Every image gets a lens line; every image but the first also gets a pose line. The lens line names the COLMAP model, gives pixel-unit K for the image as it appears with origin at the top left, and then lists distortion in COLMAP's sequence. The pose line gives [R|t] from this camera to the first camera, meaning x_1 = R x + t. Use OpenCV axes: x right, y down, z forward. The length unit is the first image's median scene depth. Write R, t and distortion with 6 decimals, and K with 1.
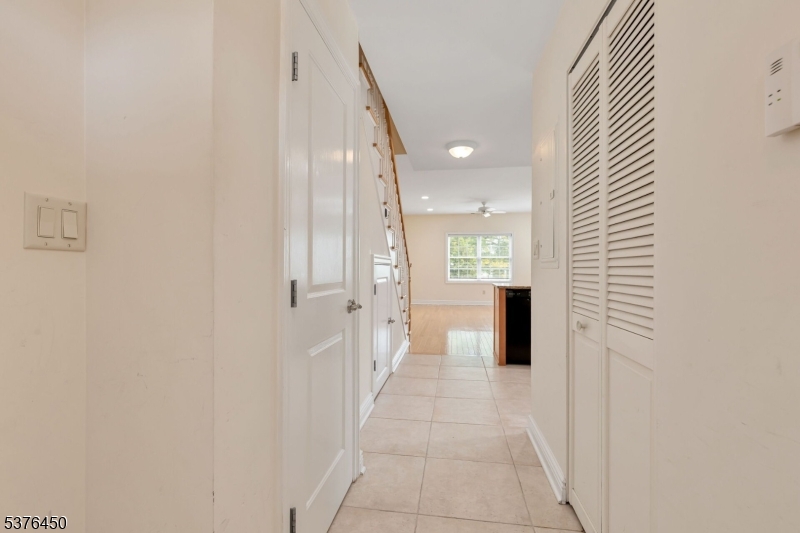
lens RADIAL K [[363.2, 0, 402.2], [0, 363.2, 265.9], [0, 0, 1]] dist [0.008213, -0.002194]
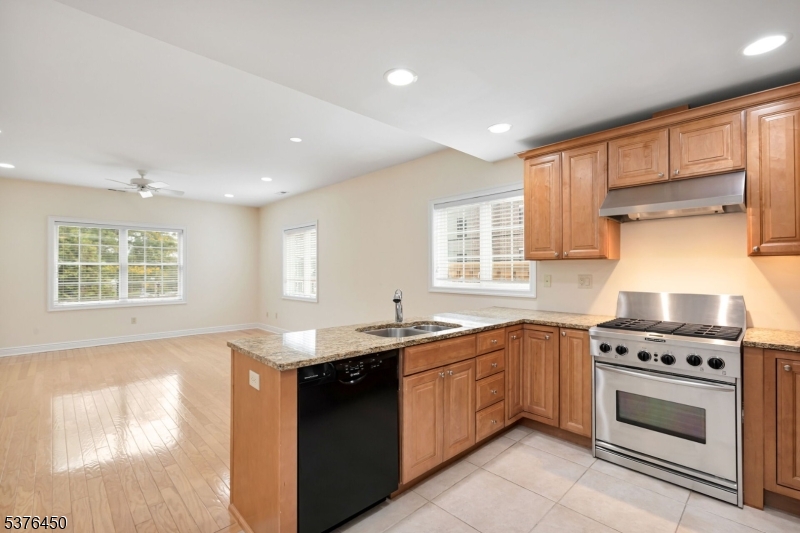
lens RADIAL K [[363.2, 0, 398.1], [0, 363.2, 266.8], [0, 0, 1]] dist [0.008213, -0.002194]
pose [[0.622326, -0.003473, 0.782750, 0.020383], [0.006796, 0.999976, -0.000967, -0.016284], [-0.782728, 0.005921, 0.622335, 0.265649]]
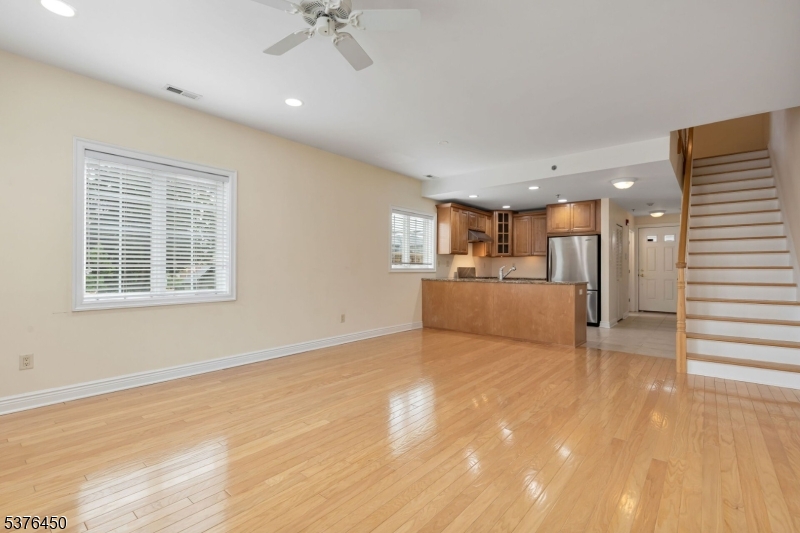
lens RADIAL K [[363.2, 0, 396.7], [0, 363.2, 268.5], [0, 0, 1]] dist [0.008213, -0.002194]
pose [[-0.844550, -0.015962, 0.535239, 0.056884], [-0.014871, 0.999869, 0.006353, 0.003098], [-0.535271, -0.002594, -0.844677, 0.989247]]
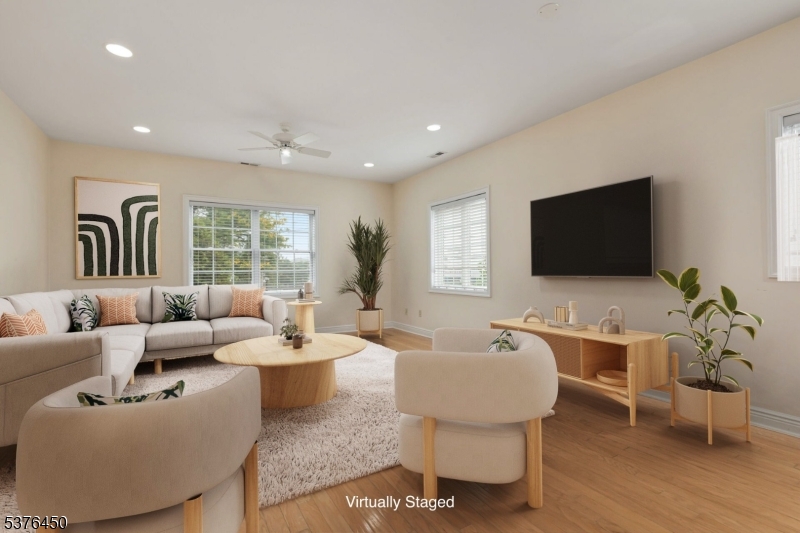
lens RADIAL K [[363.2, 0, 400.3], [0, 363.2, 267.5], [0, 0, 1]] dist [0.008213, -0.002194]
pose [[0.776004, -0.012184, 0.630610, 0.041832], [0.013441, 0.999906, 0.002780, 0.002738], [-0.630585, 0.006319, 0.776095, 0.470732]]
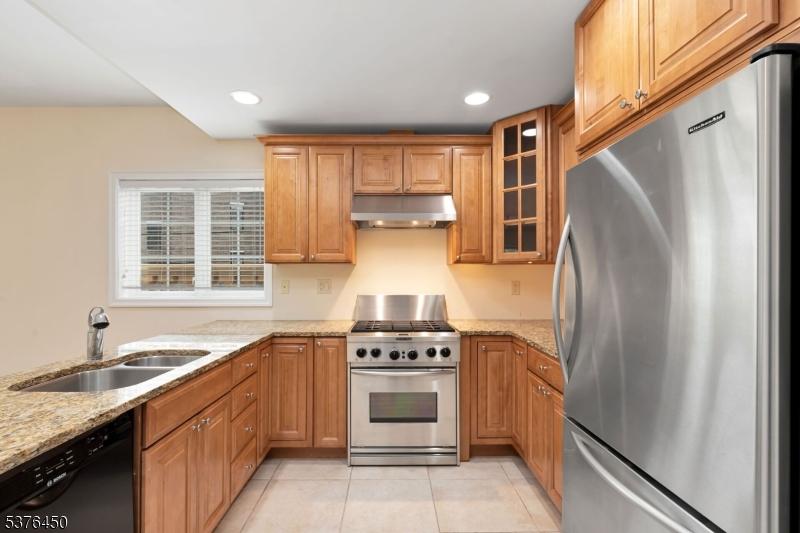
lens RADIAL K [[387.7, 0, 396.1], [0, 387.7, 272.5], [0, 0, 1]] dist [-0.001707, -0.000841]
pose [[-0.140275, -0.006138, 0.990094, 0.037809], [-0.000480, 0.999981, 0.006131, -0.016322], [-0.990112, 0.000385, -0.140275, 0.319152]]
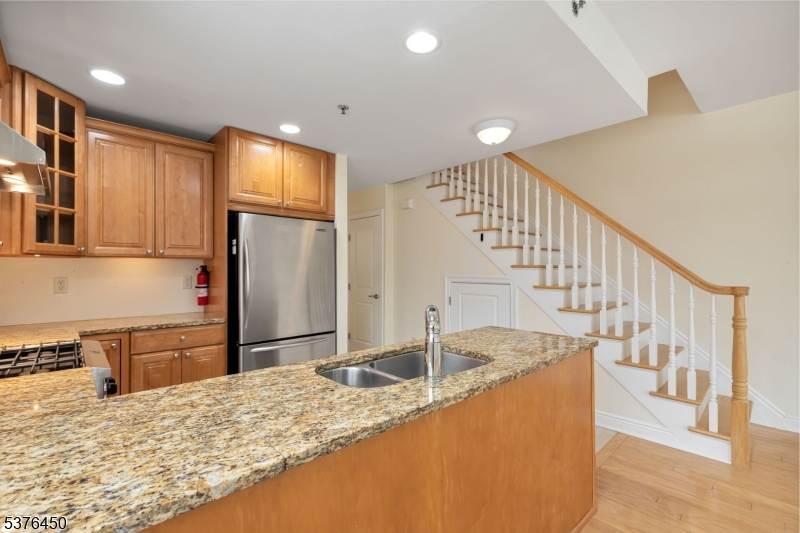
lens RADIAL K [[363.2, 0, 402.4], [0, 363.2, 265.8], [0, 0, 1]] dist [0.008213, -0.002194]
pose [[-0.632220, -0.018323, -0.774572, 0.322113], [-0.004026, 0.999785, -0.020364, -0.011829], [0.774778, -0.009756, -0.632158, 0.497345]]
